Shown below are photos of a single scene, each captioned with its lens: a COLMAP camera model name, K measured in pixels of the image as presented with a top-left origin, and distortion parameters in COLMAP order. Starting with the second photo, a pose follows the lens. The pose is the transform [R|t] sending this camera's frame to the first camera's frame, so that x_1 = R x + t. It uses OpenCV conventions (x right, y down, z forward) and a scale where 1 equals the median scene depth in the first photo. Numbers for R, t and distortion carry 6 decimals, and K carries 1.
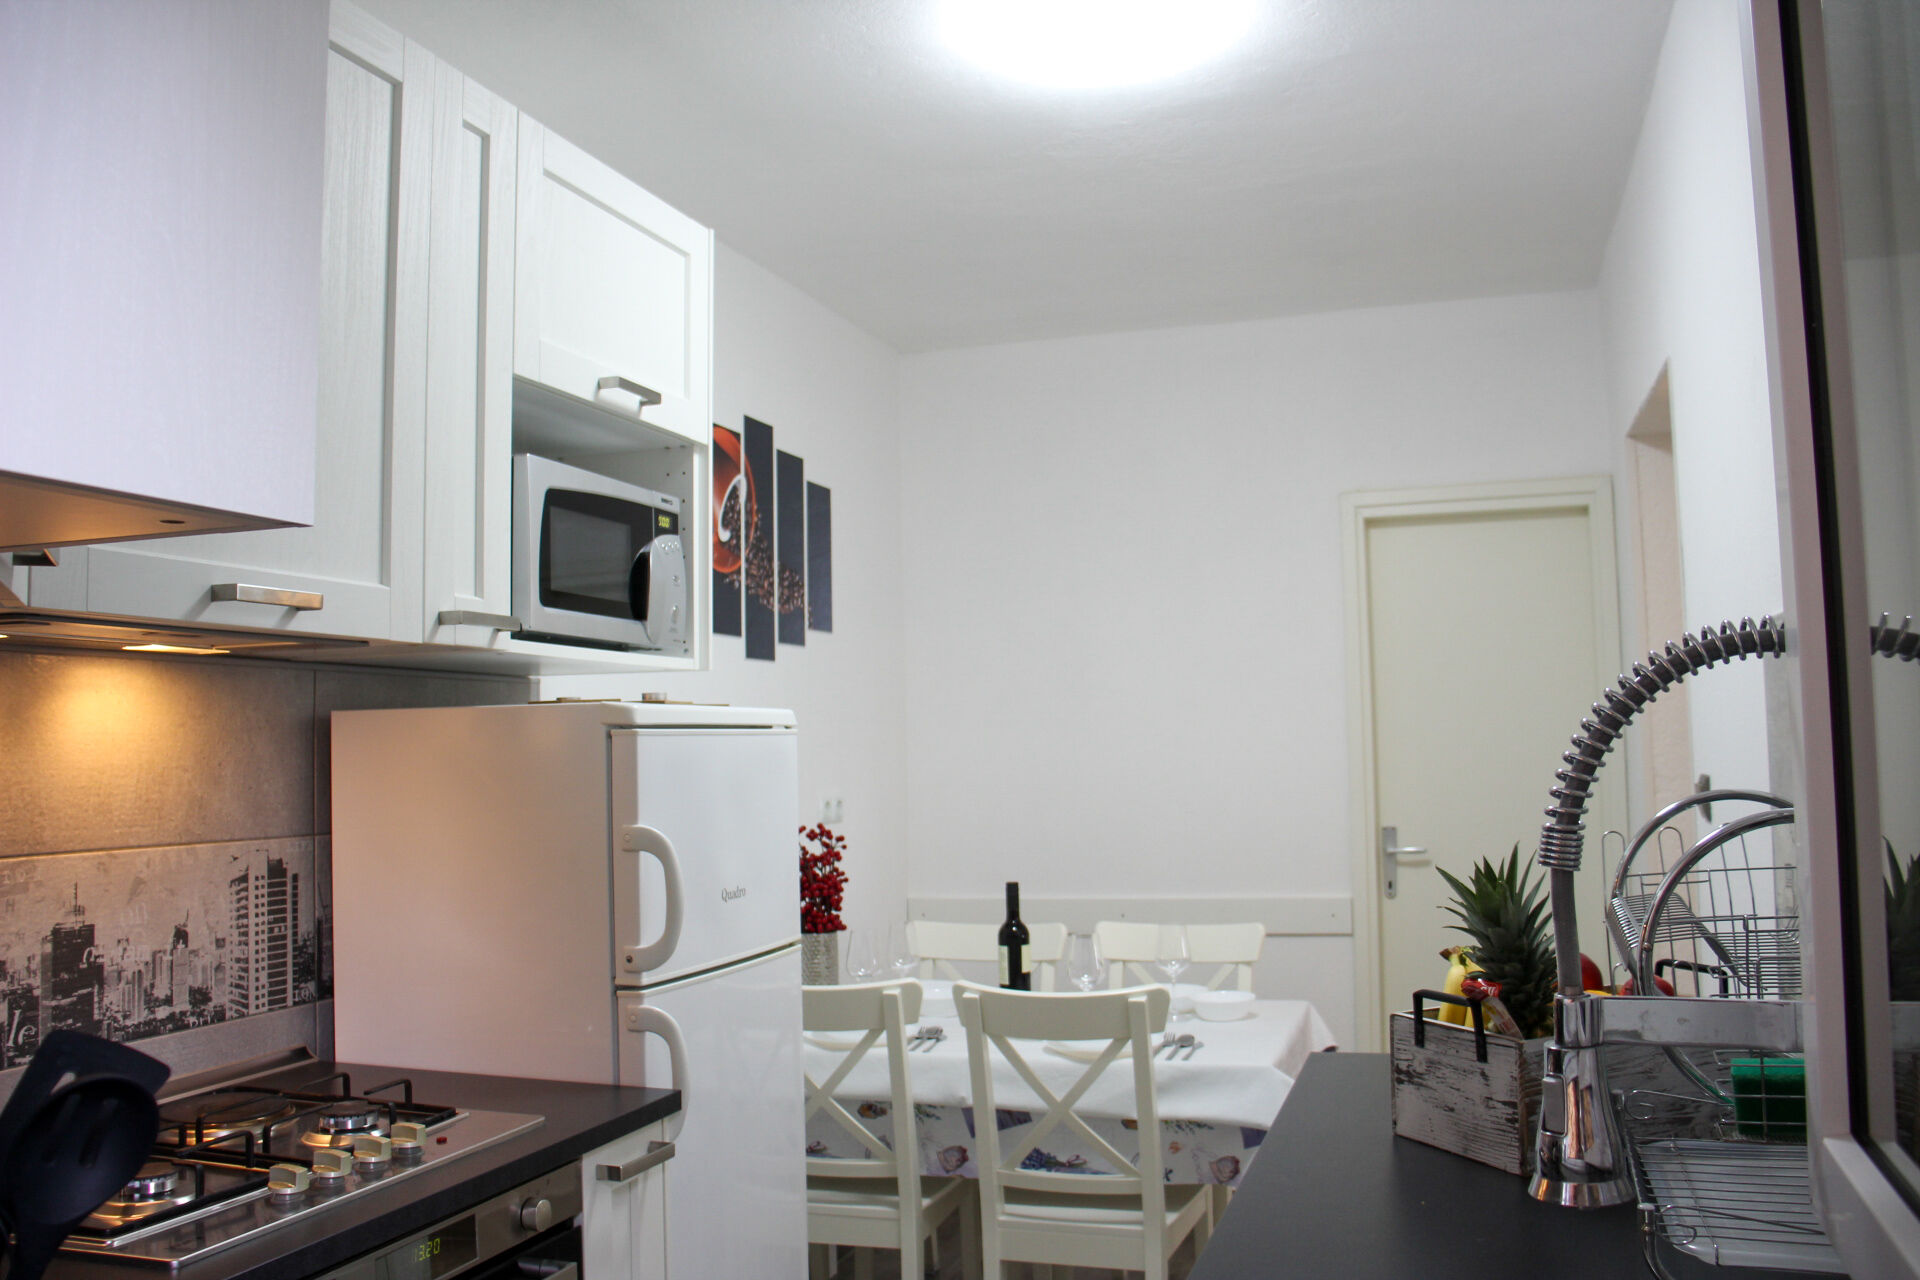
lens RADIAL K [[1582.1, 0, 958.0], [0, 1582.1, 639.0], [0, 0, 1]] dist [-0.181302, 0.162850]
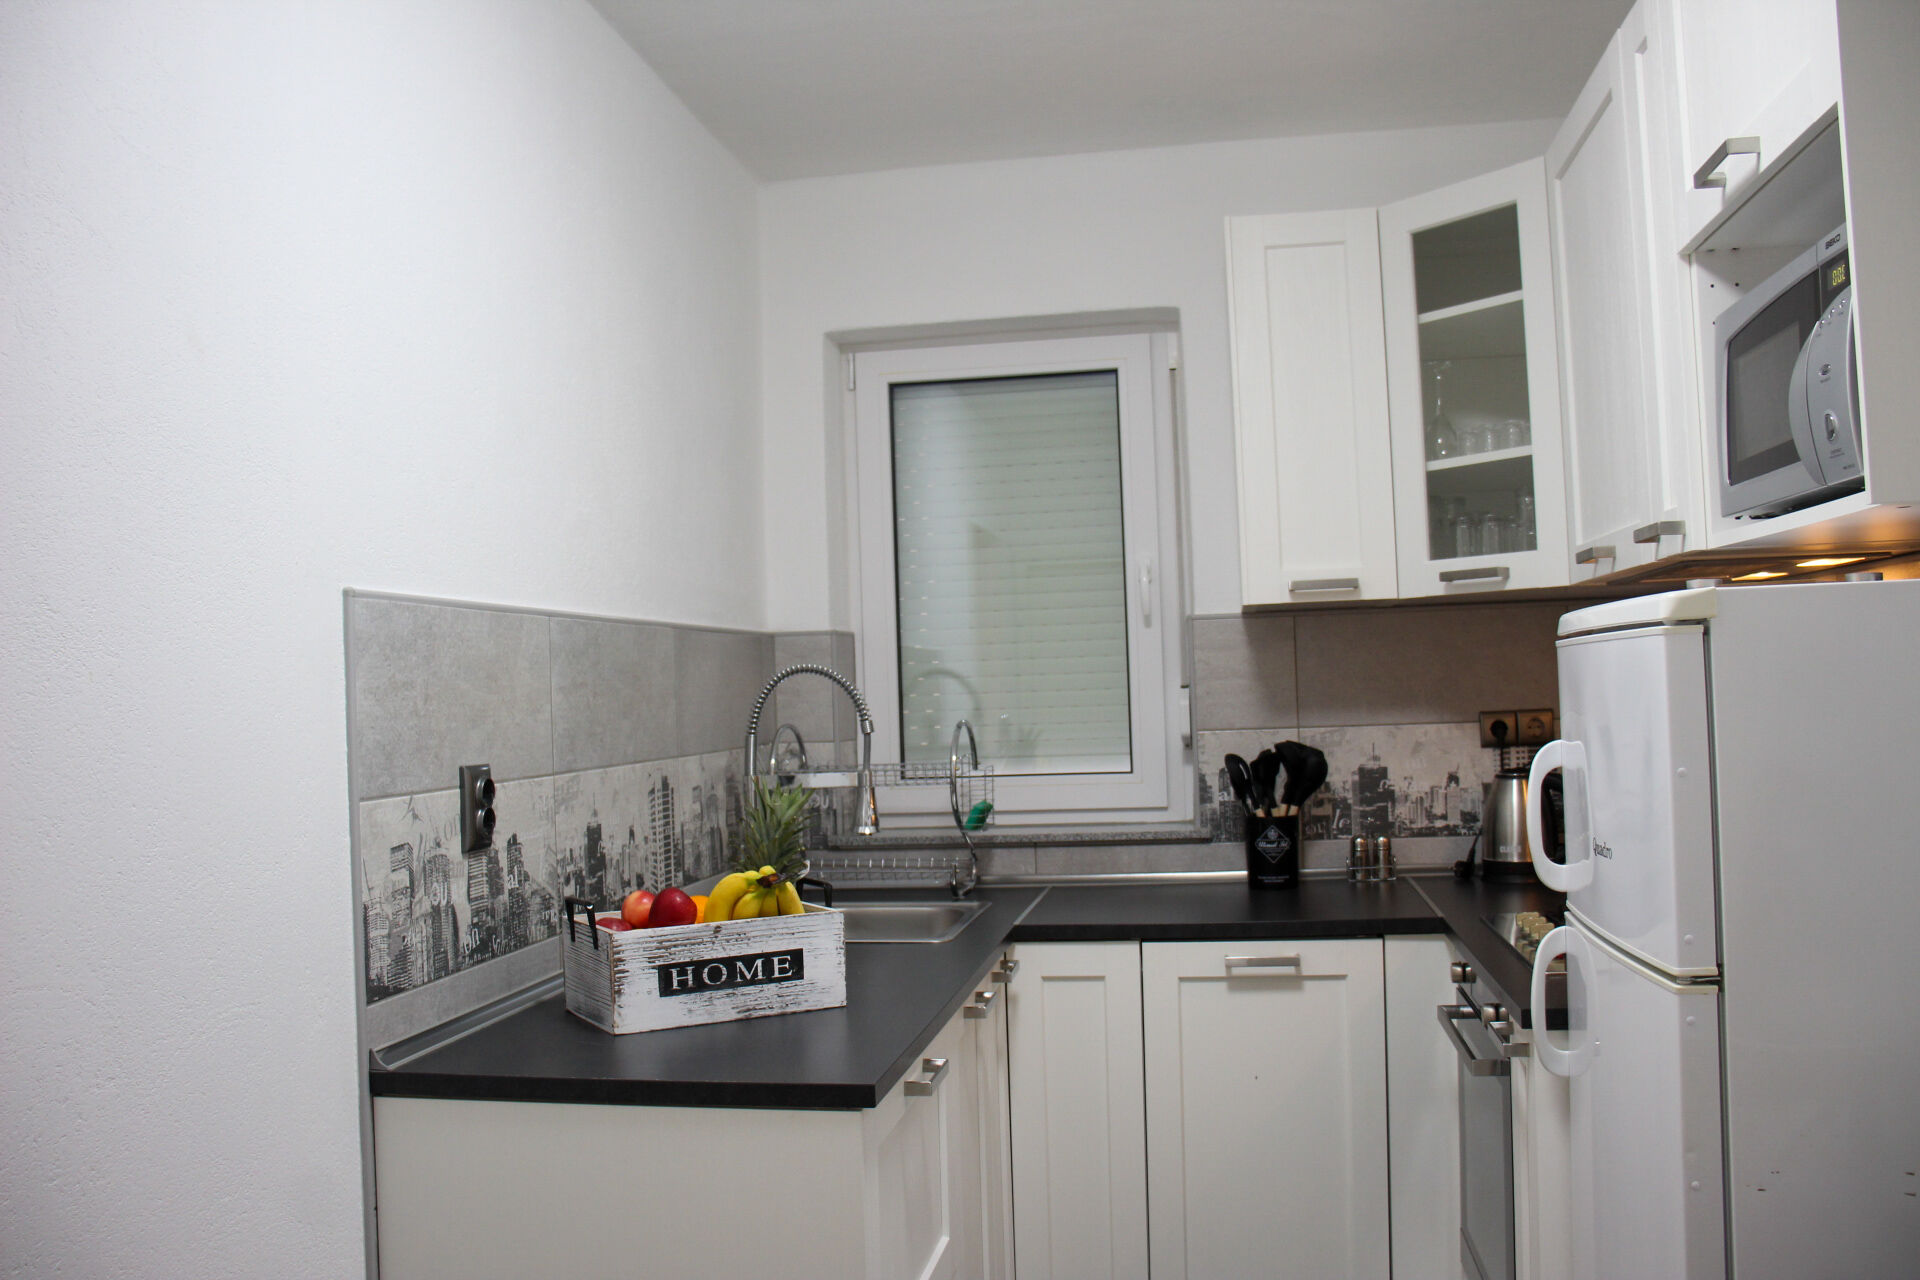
lens RADIAL K [[1637.6, 0, 952.2], [0, 1637.6, 635.3], [0, 0, 1]] dist [-0.181456, 0.170953]
pose [[-0.986225, 0.049621, -0.157793, 0.225361], [0.065703, 0.992976, -0.098393, 0.089573], [0.151802, -0.107405, -0.982558, 1.354631]]
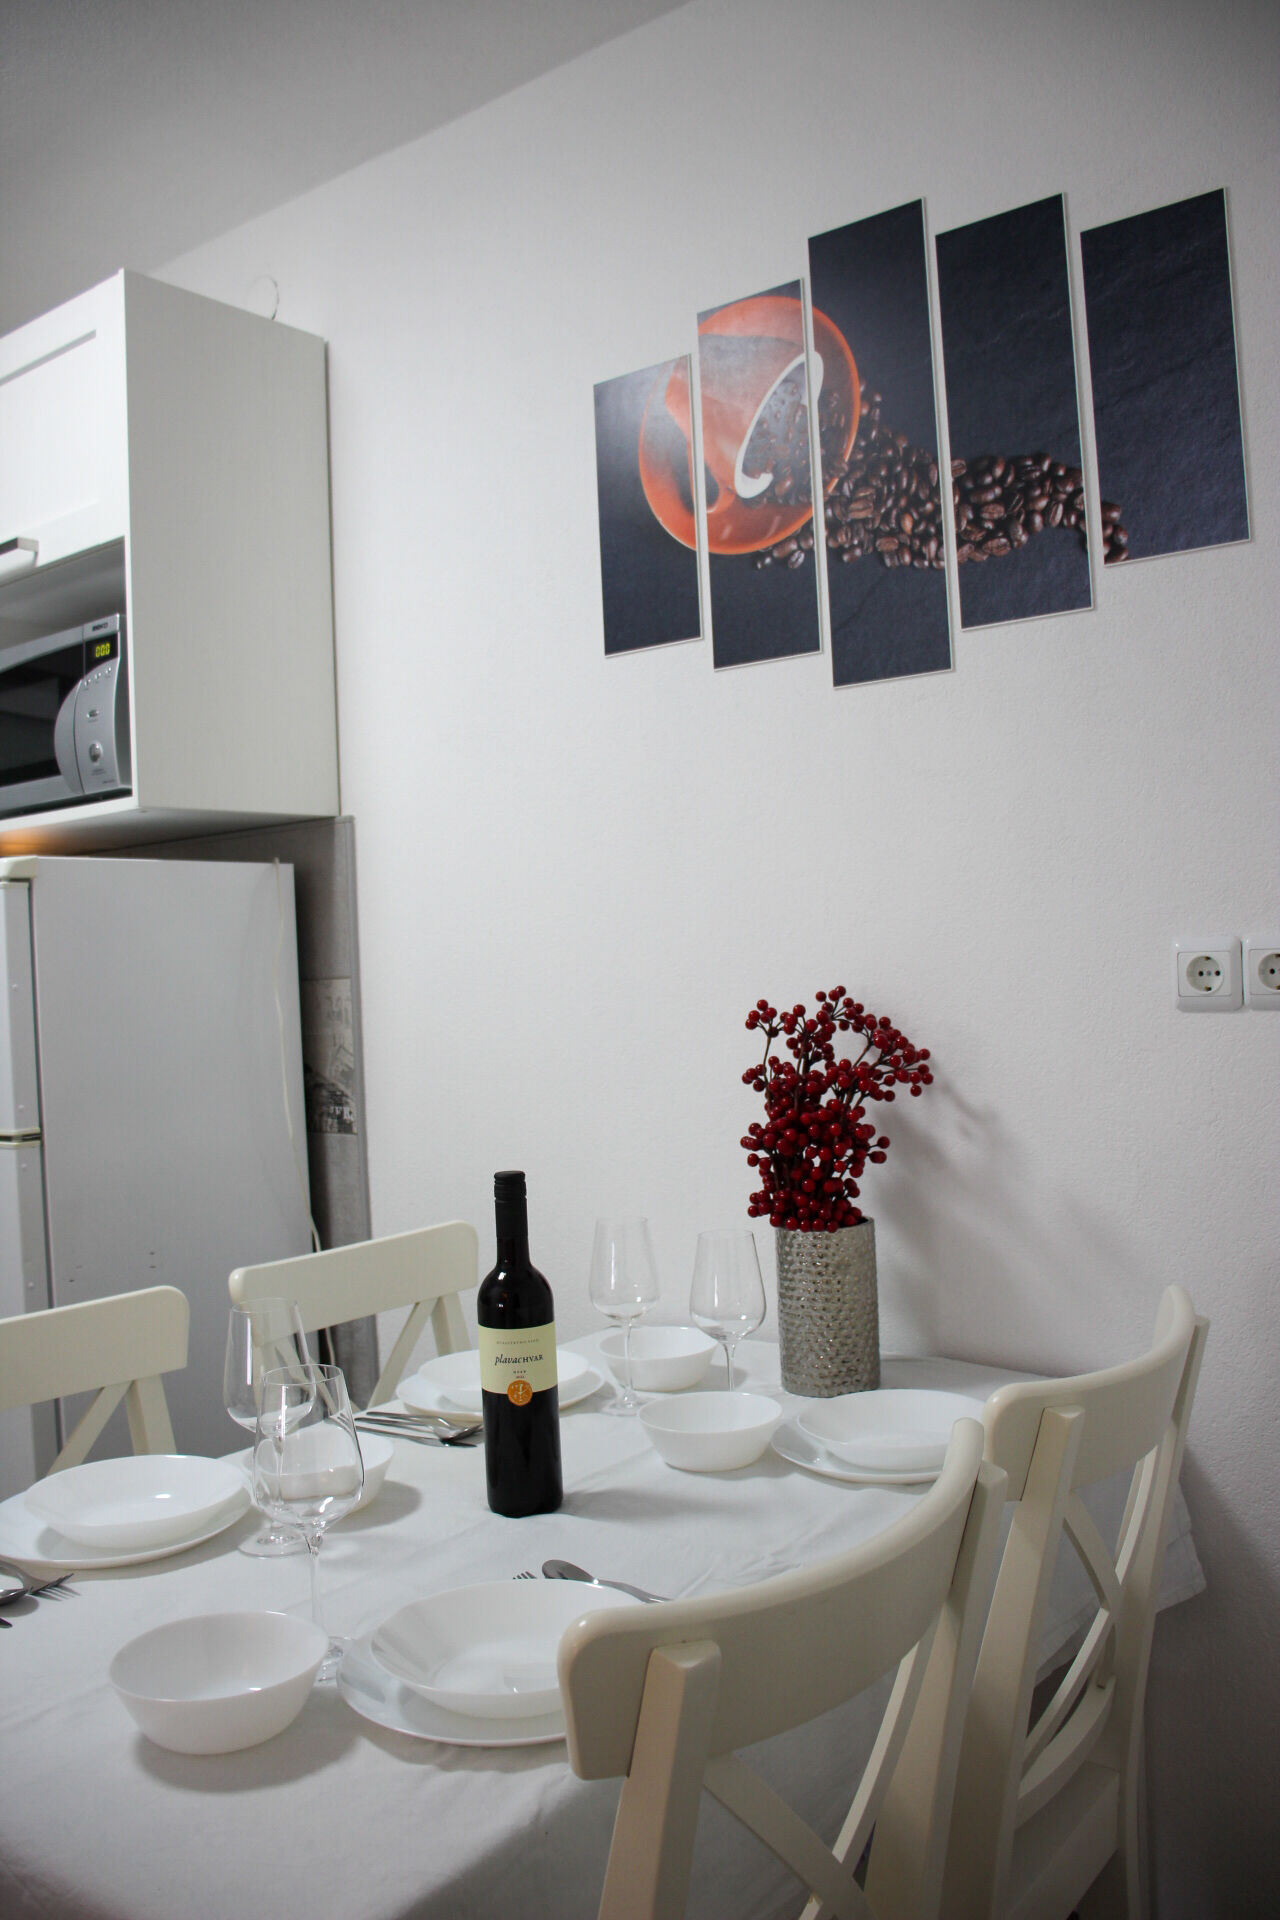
lens RADIAL K [[1582.1, 0, 634.0], [0, 1582.1, 962.4], [0, 0, 1]] dist [-0.181302, 0.162850]
pose [[-0.319813, 0.033041, -0.946905, 0.484524], [0.116092, 0.993228, -0.004552, 0.123273], [0.940342, -0.111384, -0.321483, 1.366661]]
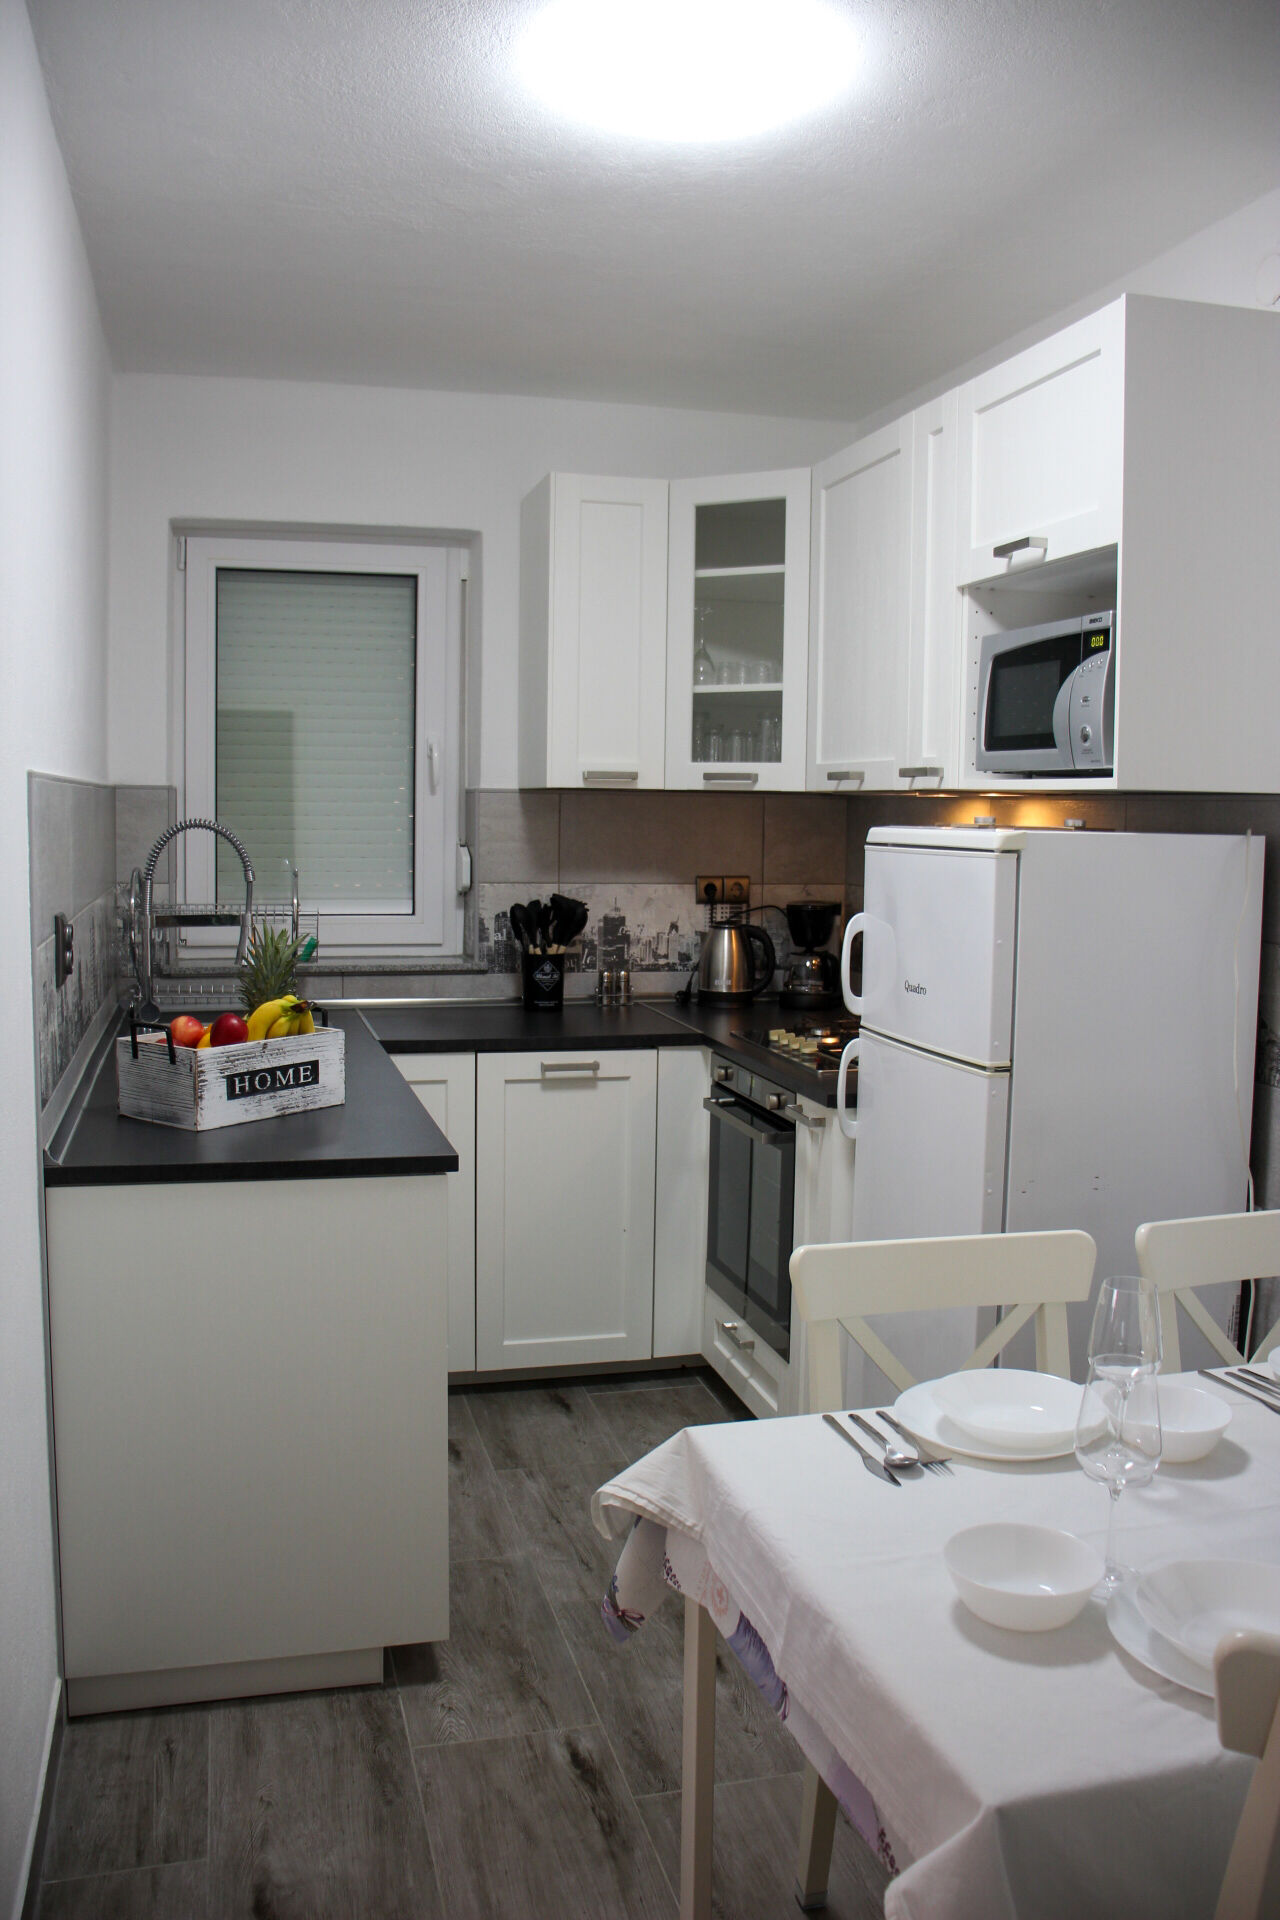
lens RADIAL K [[1585.3, 0, 646.8], [0, 1585.3, 954.5], [0, 0, 1]] dist [-0.182808, 0.163864]
pose [[-0.829827, 0.060373, -0.554745, 0.534891], [0.041701, 0.998060, 0.046240, 0.057829], [0.556460, 0.015238, -0.830735, 1.469736]]
